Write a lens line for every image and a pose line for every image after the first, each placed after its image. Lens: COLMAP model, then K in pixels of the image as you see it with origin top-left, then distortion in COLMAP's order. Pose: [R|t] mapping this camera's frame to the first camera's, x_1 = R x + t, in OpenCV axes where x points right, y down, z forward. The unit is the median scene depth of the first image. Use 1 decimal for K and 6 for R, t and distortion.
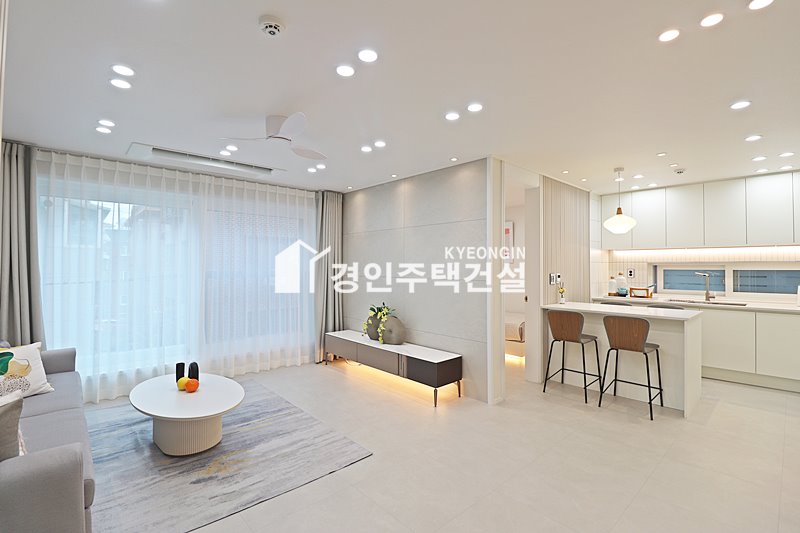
lens RADIAL K [[369.8, 0, 398.8], [0, 369.8, 261.4], [0, 0, 1]] dist [0.002809, -0.014314]
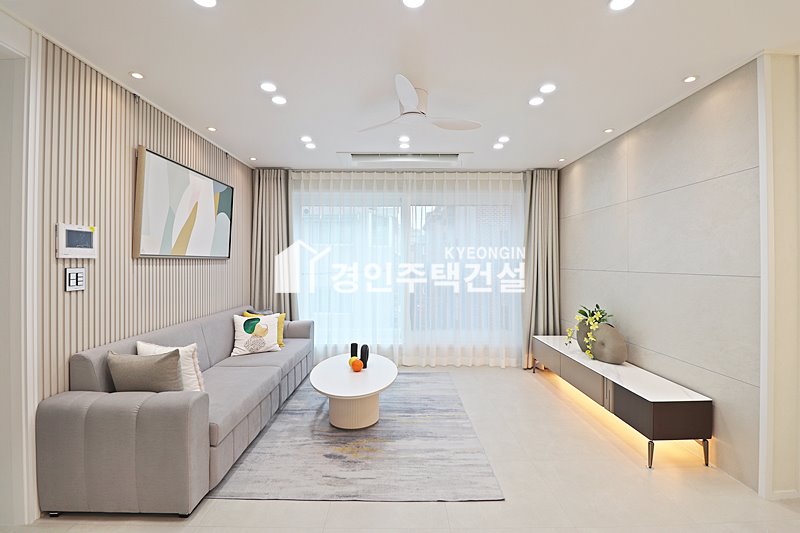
lens RADIAL K [[369.8, 0, 398.8], [0, 369.8, 261.4], [0, 0, 1]] dist [0.002809, -0.014314]
pose [[0.741904, -0.002702, -0.670500, 0.215193], [0.008268, 0.999953, 0.005118, 0.022349], [0.670455, -0.009340, 0.741891, 0.235474]]
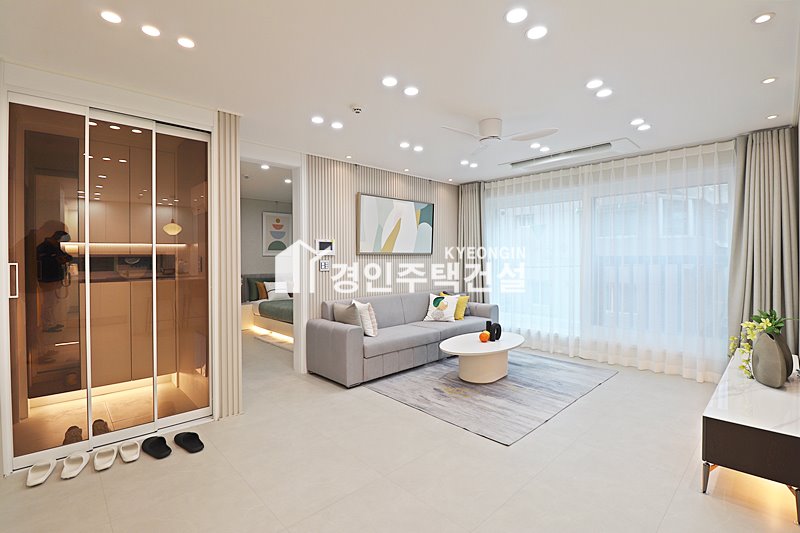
lens RADIAL K [[369.8, 0, 398.8], [0, 369.8, 261.4], [0, 0, 1]] dist [0.002809, -0.014314]
pose [[0.015889, 0.009036, -0.999833, 0.675743], [0.017349, 0.999806, 0.009311, 0.029252], [0.999723, -0.017494, 0.015729, 0.559032]]
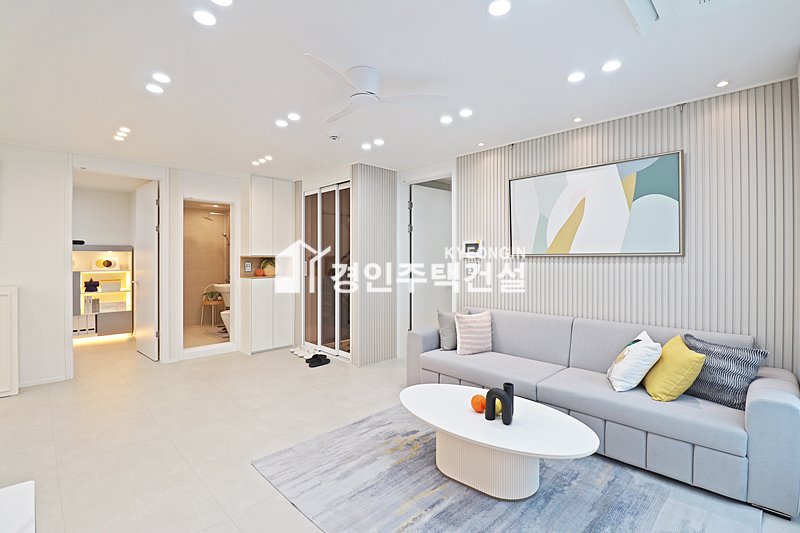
lens RADIAL K [[365.7, 0, 398.6], [0, 365.7, 259.0], [0, 0, 1]] dist [0.000802, -0.014198]
pose [[-0.998956, -0.002602, -0.045610, -0.297206], [-0.002096, 0.999936, -0.011132, 0.033866], [0.045636, -0.011025, -0.998897, 1.478838]]
